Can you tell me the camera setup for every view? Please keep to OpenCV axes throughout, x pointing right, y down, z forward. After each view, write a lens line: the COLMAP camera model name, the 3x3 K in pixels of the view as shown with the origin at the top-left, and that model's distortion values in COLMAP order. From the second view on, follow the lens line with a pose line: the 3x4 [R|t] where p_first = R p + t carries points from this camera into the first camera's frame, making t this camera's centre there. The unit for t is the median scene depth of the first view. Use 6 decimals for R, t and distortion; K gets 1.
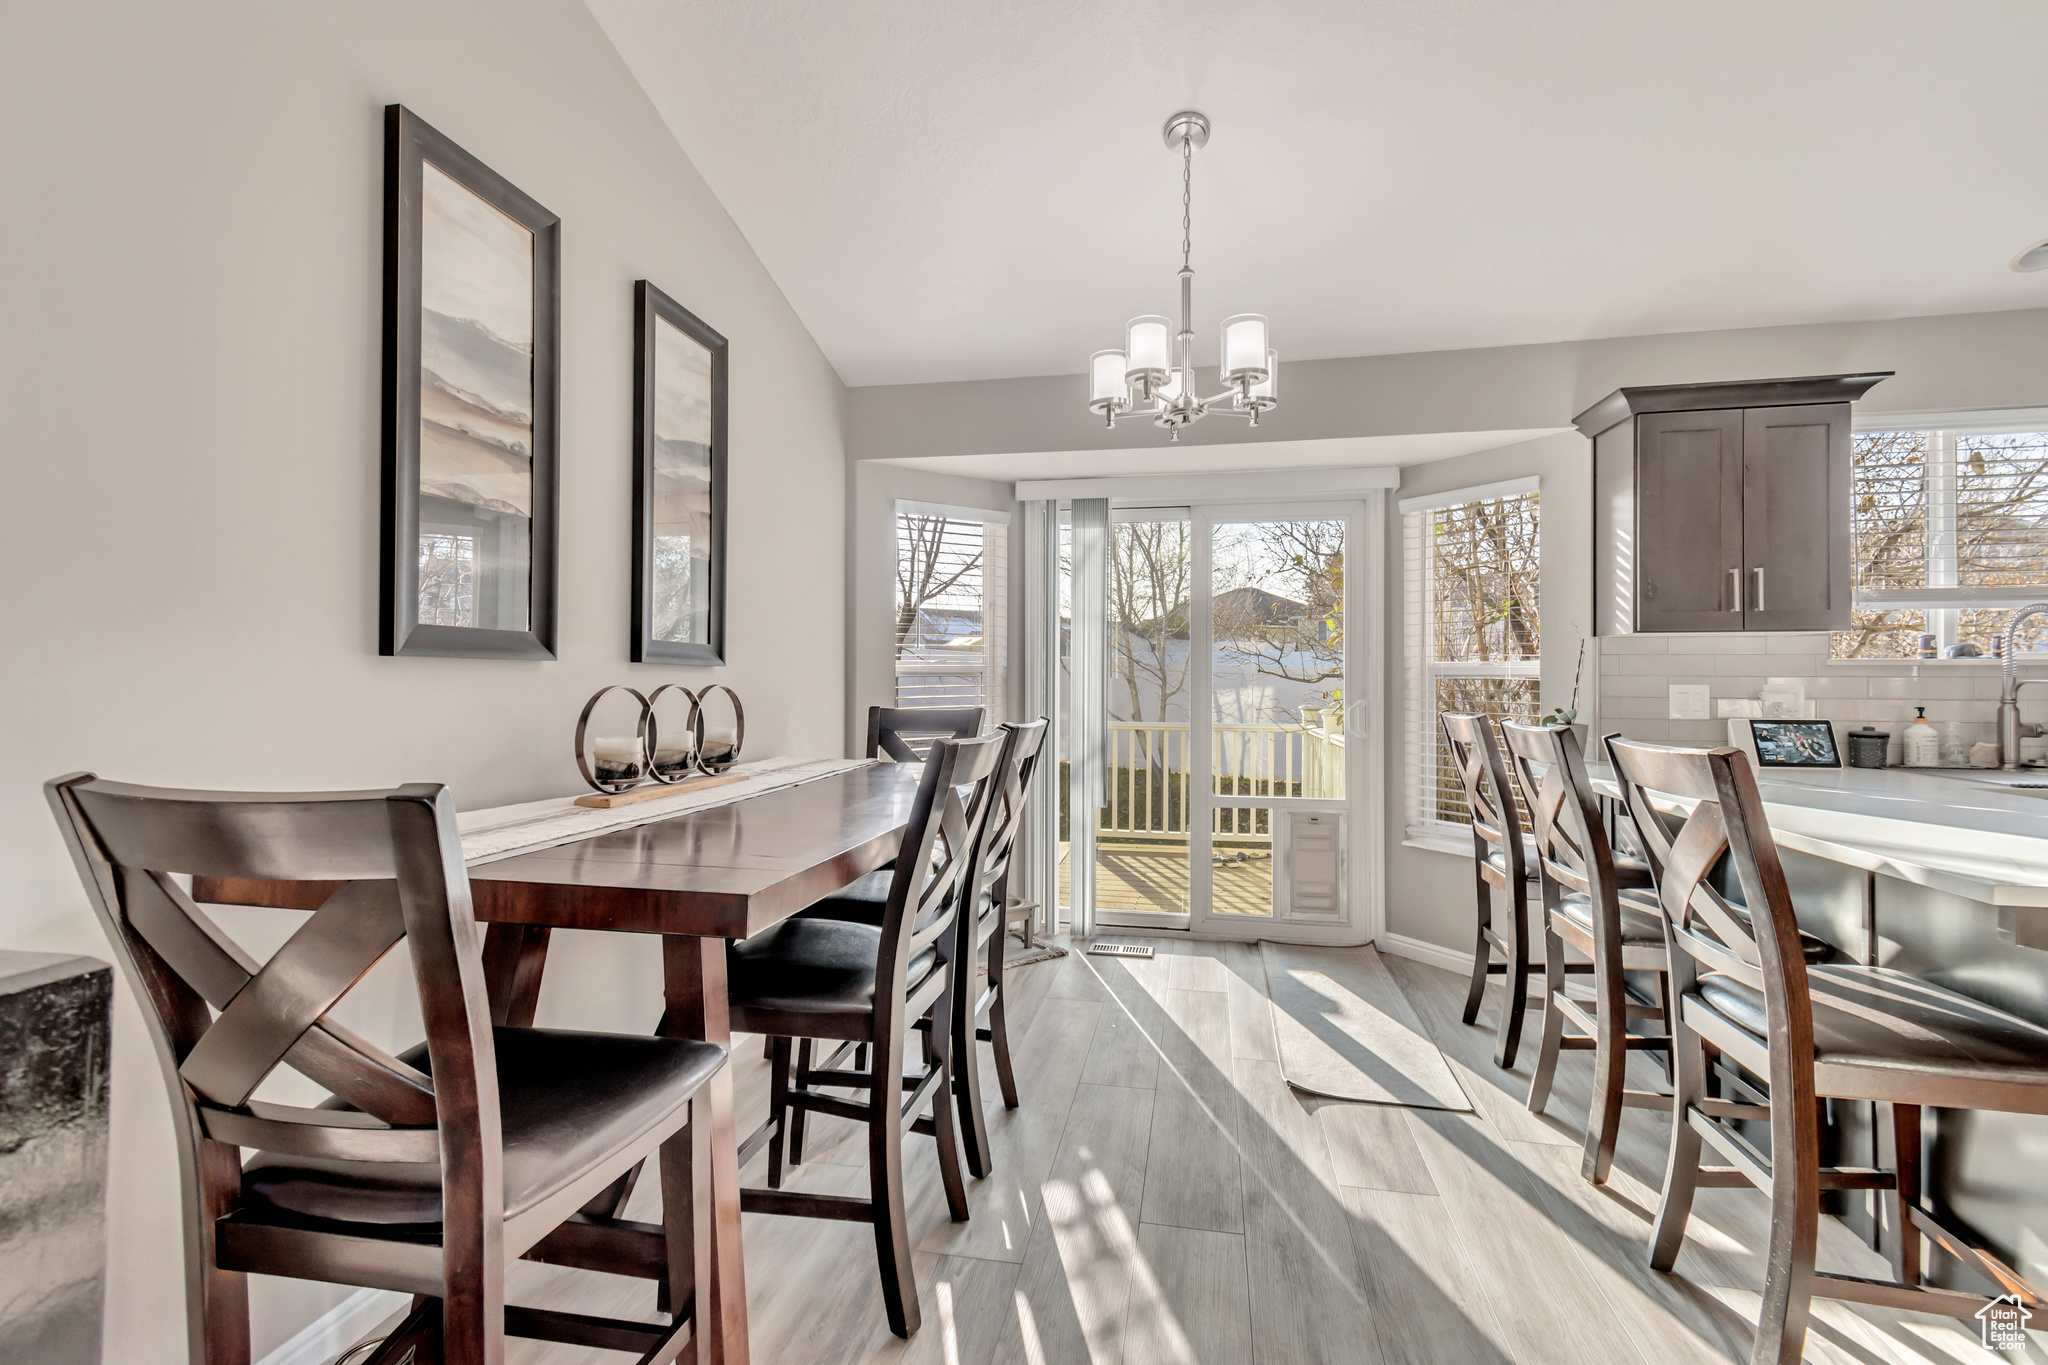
lens RADIAL K [[915.4, 0, 1025.5], [0, 915.4, 667.7], [0, 0, 1]] dist [0.014842, -0.000530]
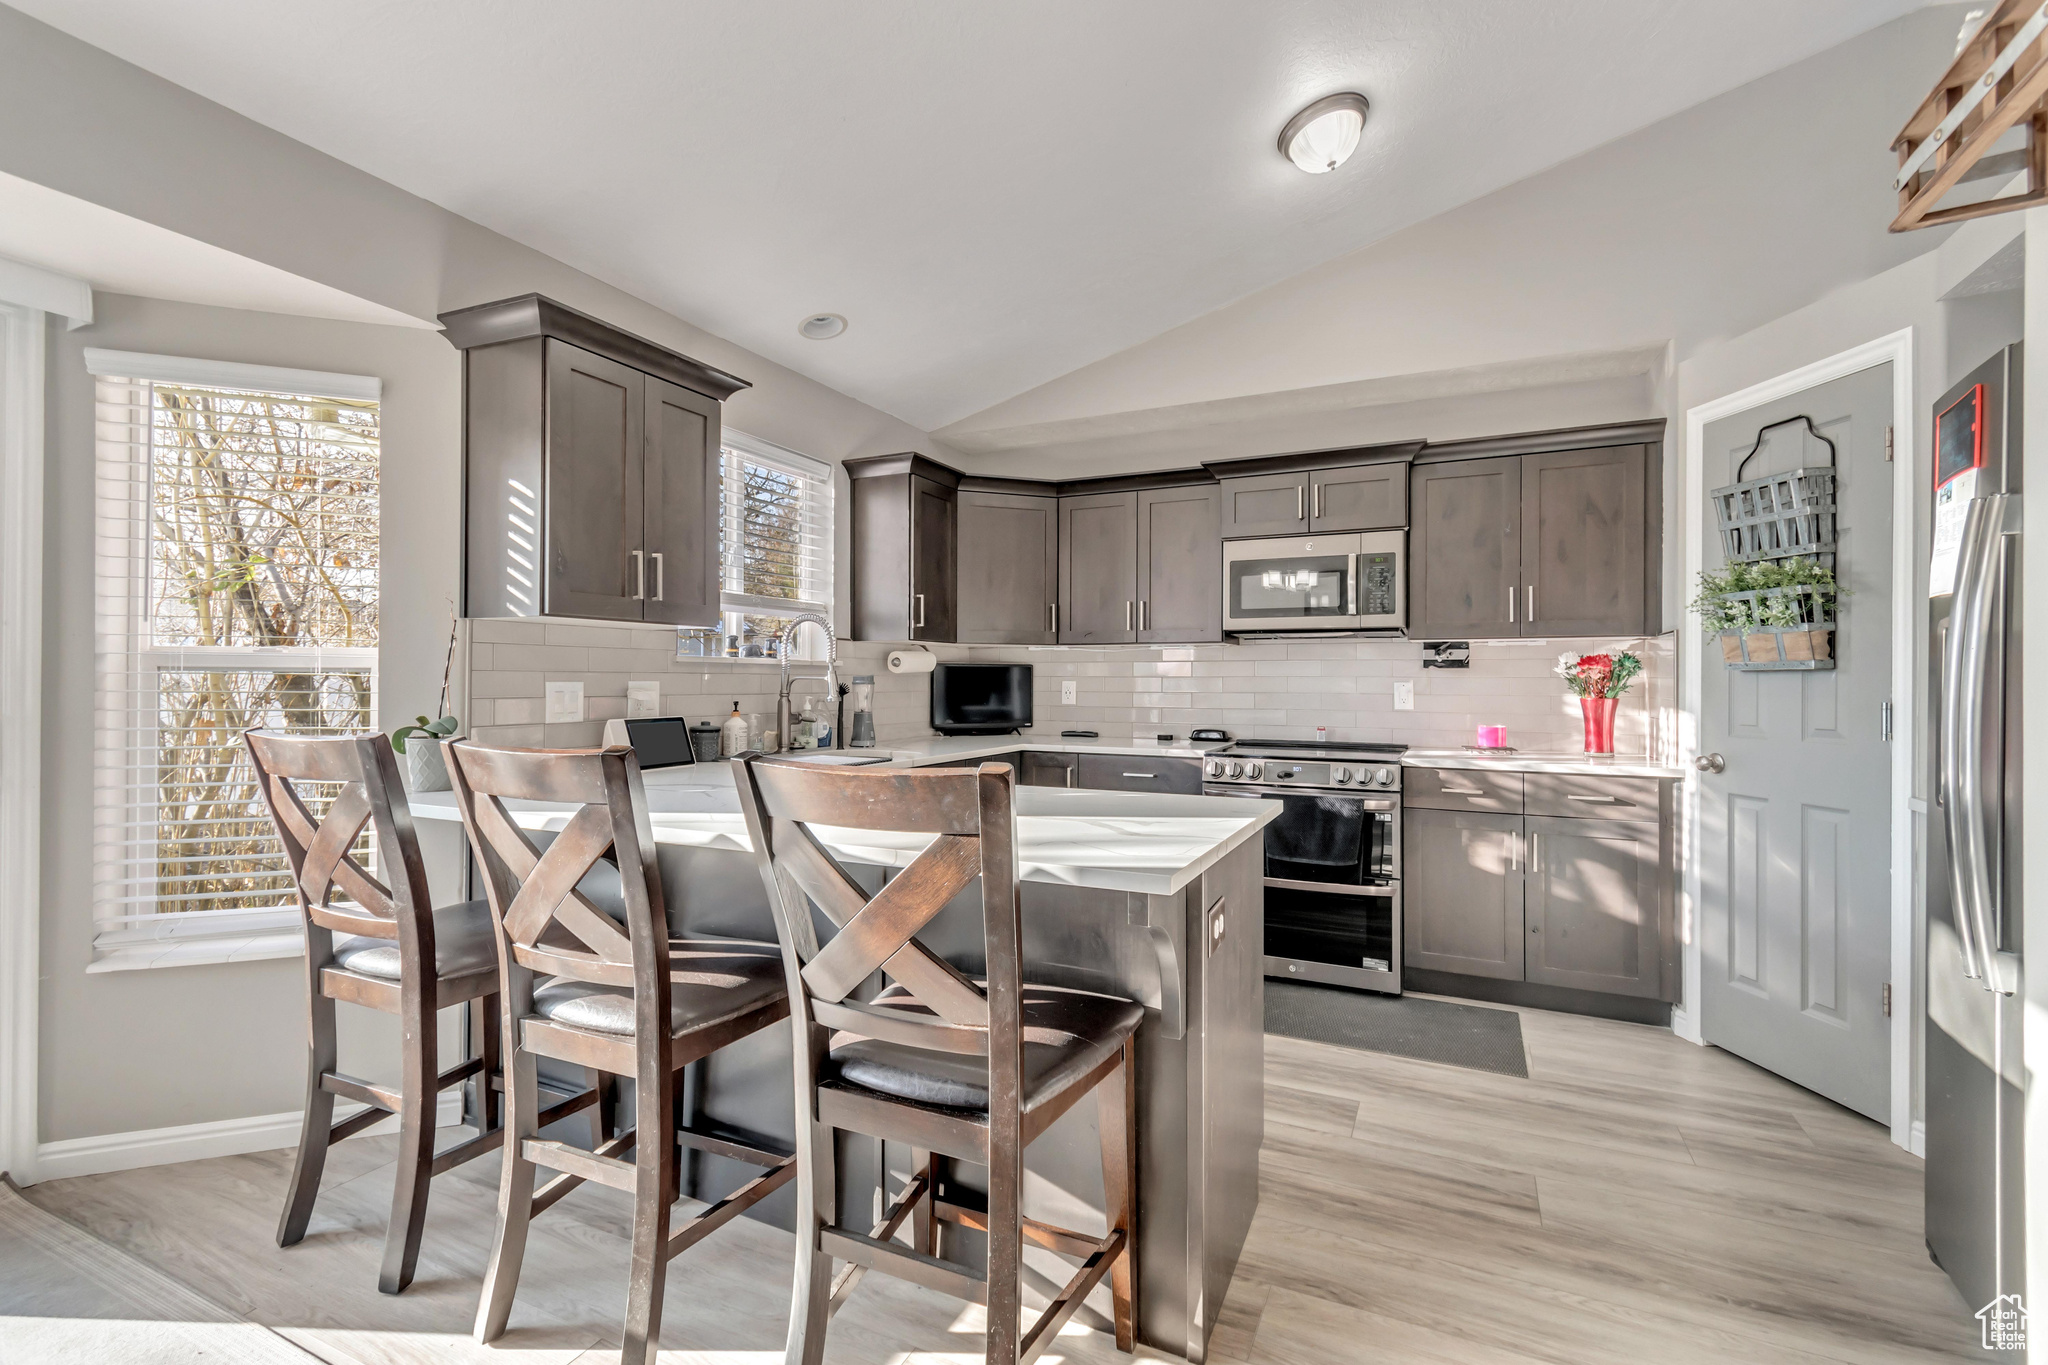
lens RADIAL K [[915.4, 0, 1026.6], [0, 915.4, 675.2], [0, 0, 1]] dist [0.014842, -0.000530]
pose [[0.239963, 0.001267, 0.970781, 0.003890], [-0.016474, 0.999860, 0.002767, 0.003045], [-0.970642, -0.016656, 0.239950, 0.402675]]
